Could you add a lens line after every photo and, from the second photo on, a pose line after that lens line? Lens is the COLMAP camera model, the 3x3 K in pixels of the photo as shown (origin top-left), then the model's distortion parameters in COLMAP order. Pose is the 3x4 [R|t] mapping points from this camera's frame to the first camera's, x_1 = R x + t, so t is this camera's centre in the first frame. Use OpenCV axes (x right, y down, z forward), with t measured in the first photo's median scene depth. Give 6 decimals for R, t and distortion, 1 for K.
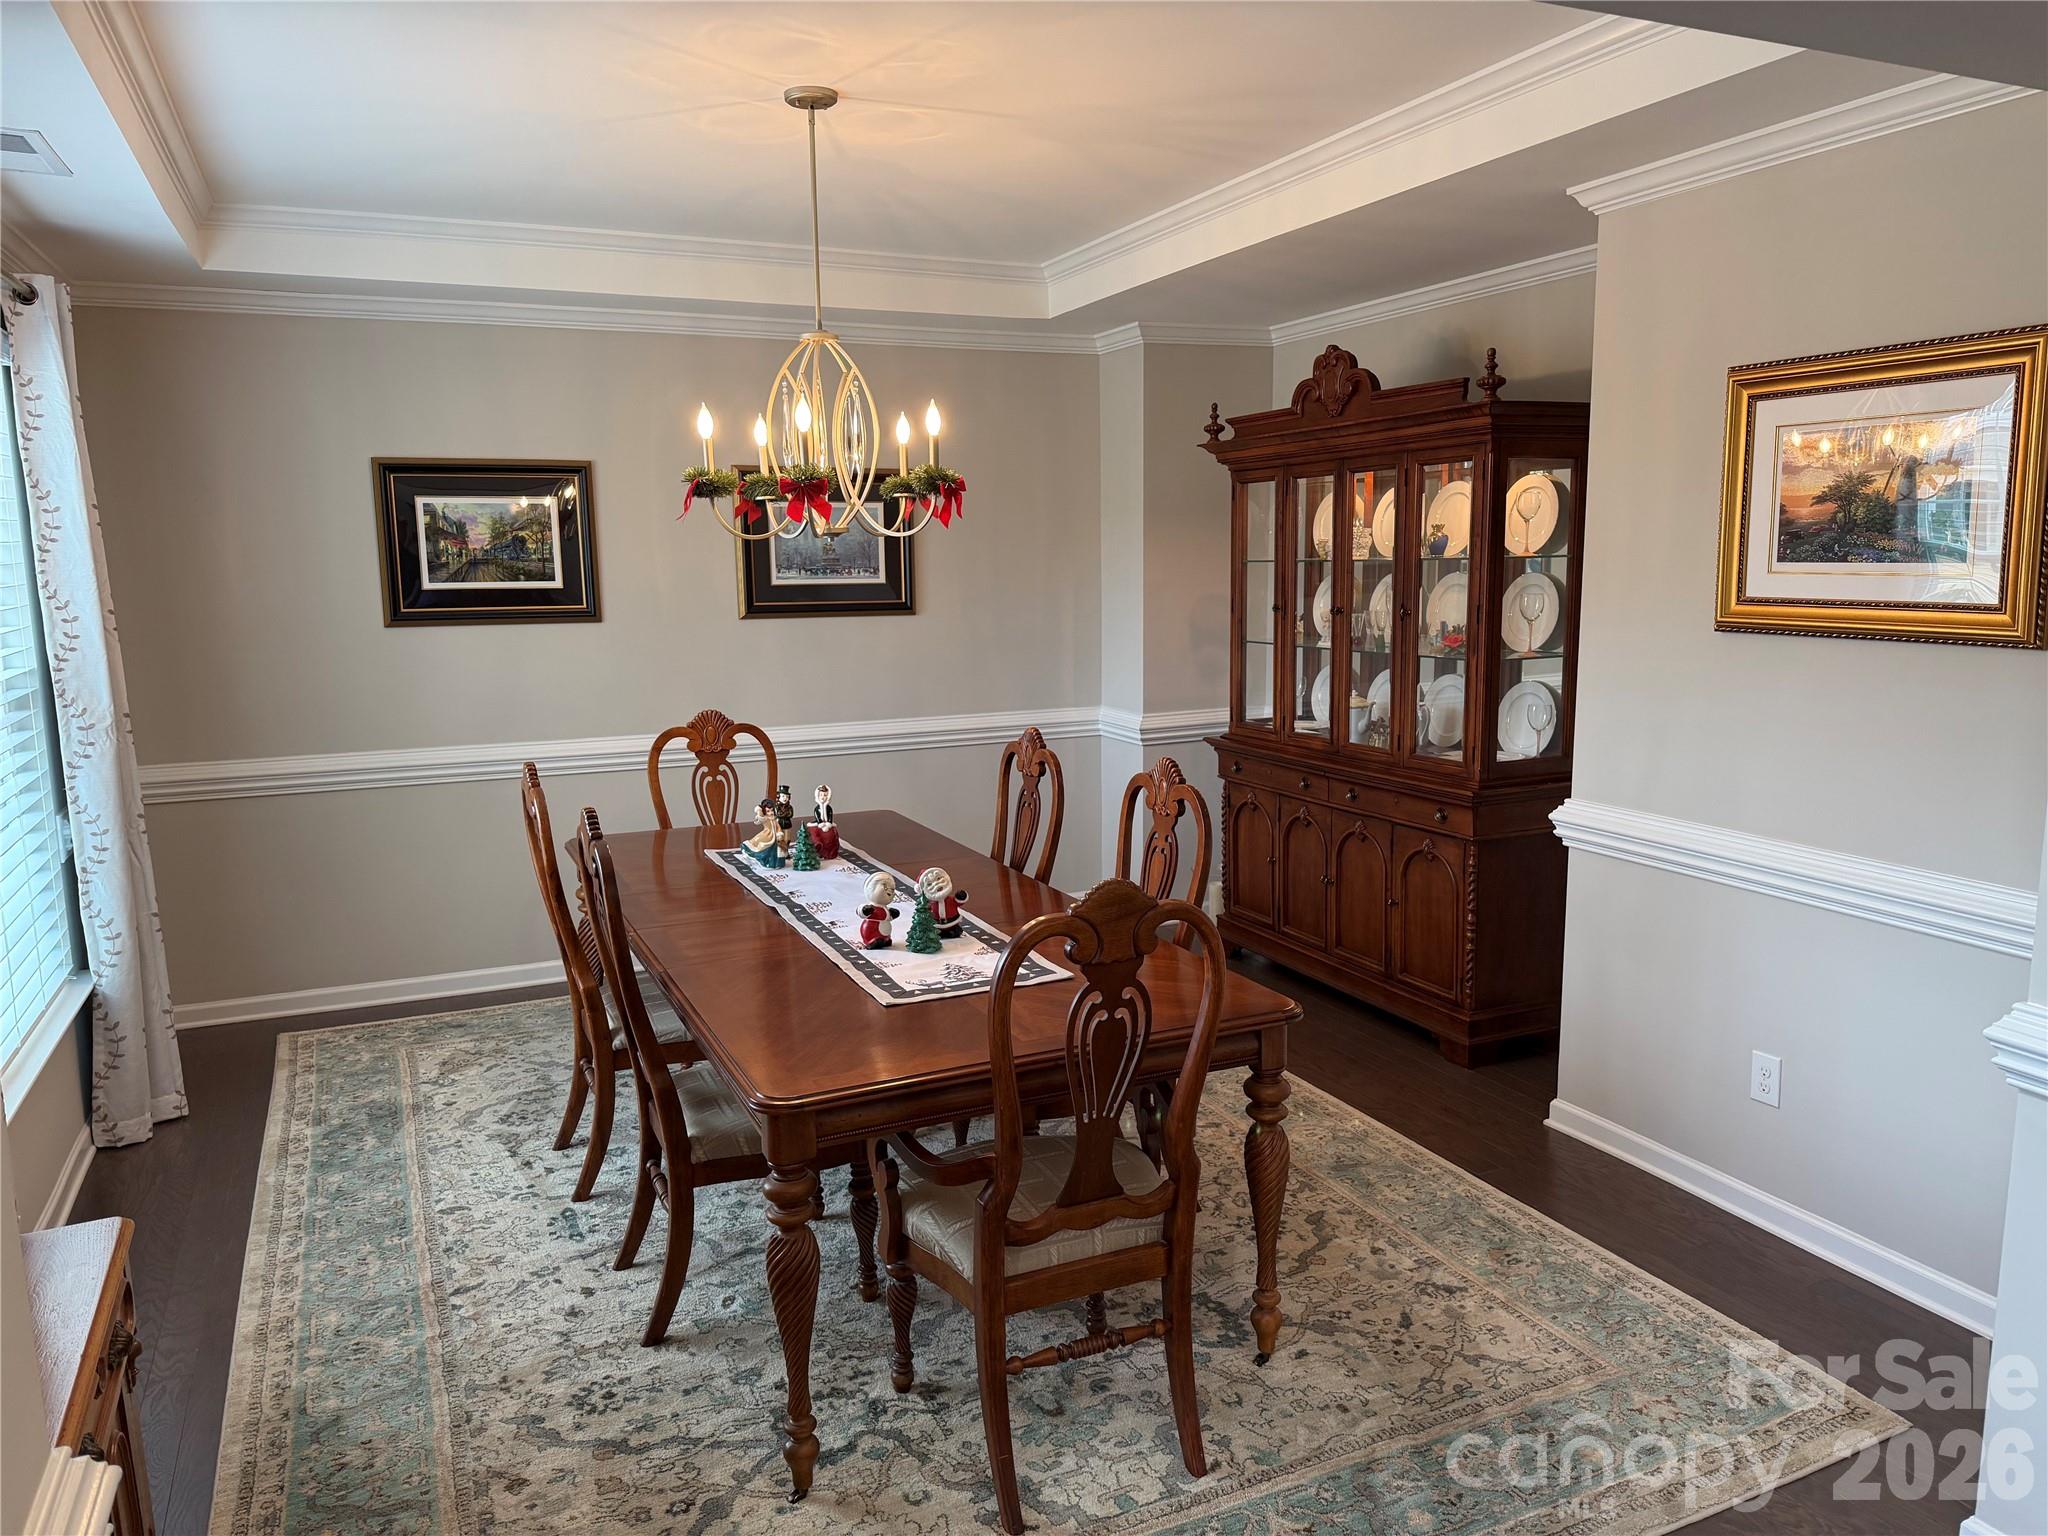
lens RADIAL K [[1429.9, 0, 1019.3], [0, 1429.9, 771.9], [0, 0, 1]] dist [0.032938, -0.035238]
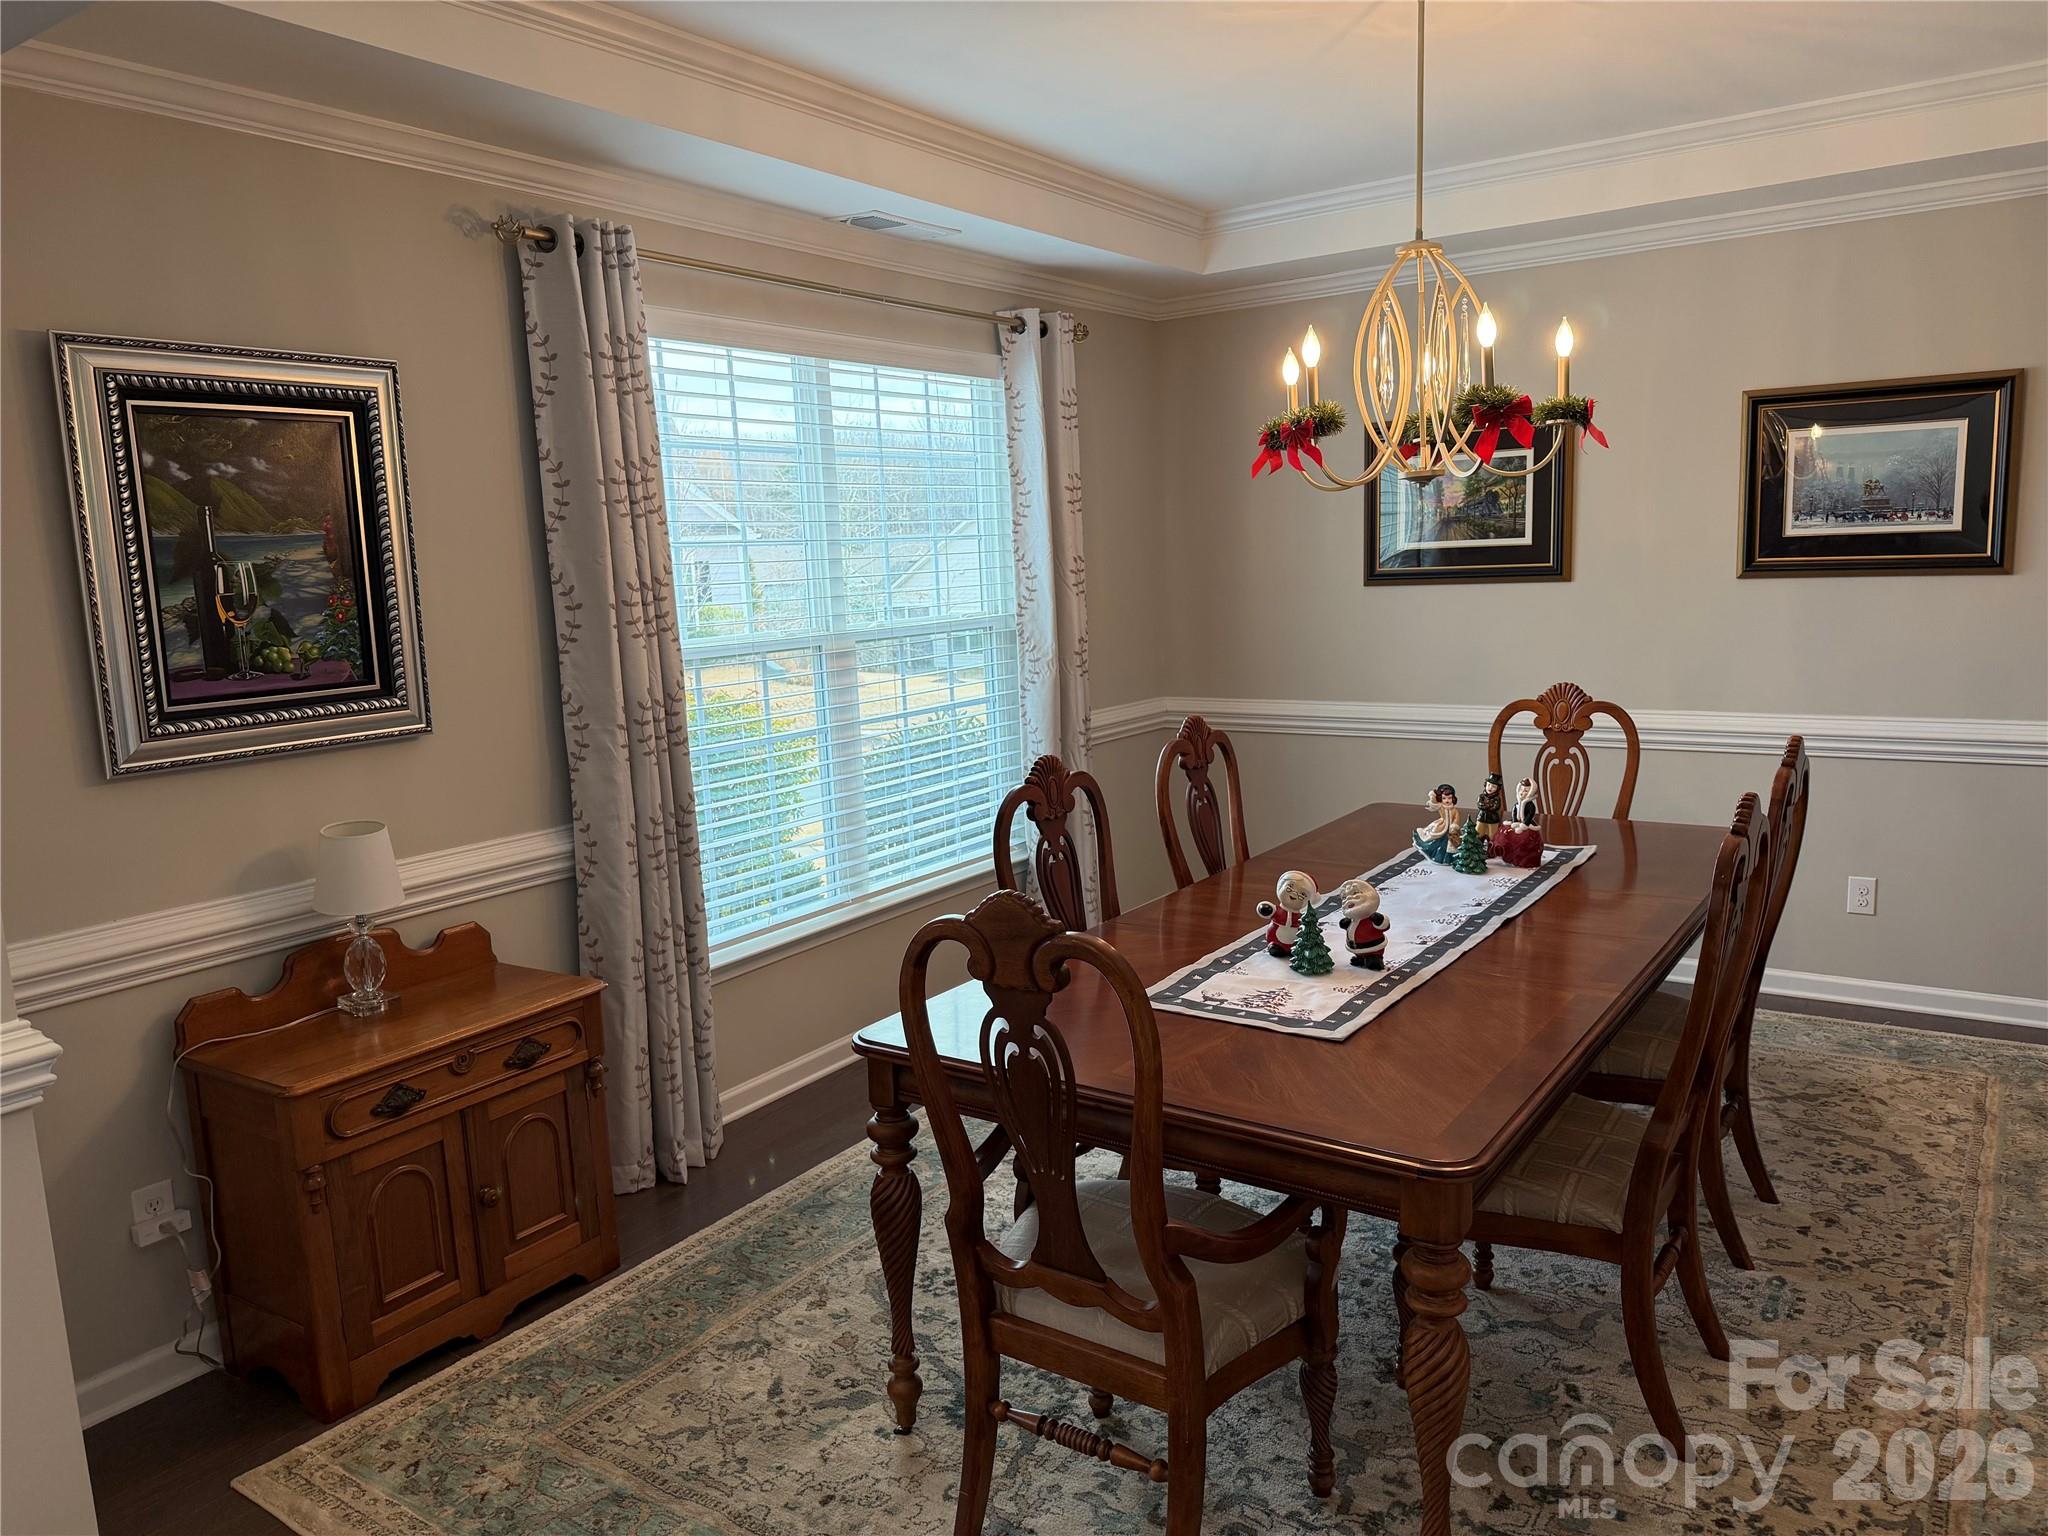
lens RADIAL K [[1429.9, 0, 1023.4], [0, 1429.9, 767.0], [0, 0, 1]] dist [0.032938, -0.035238]
pose [[0.510701, 0.118768, -0.851516, 0.365920], [-0.096593, 0.992068, 0.080439, -0.031064], [0.854315, 0.041170, 0.518122, 0.266968]]
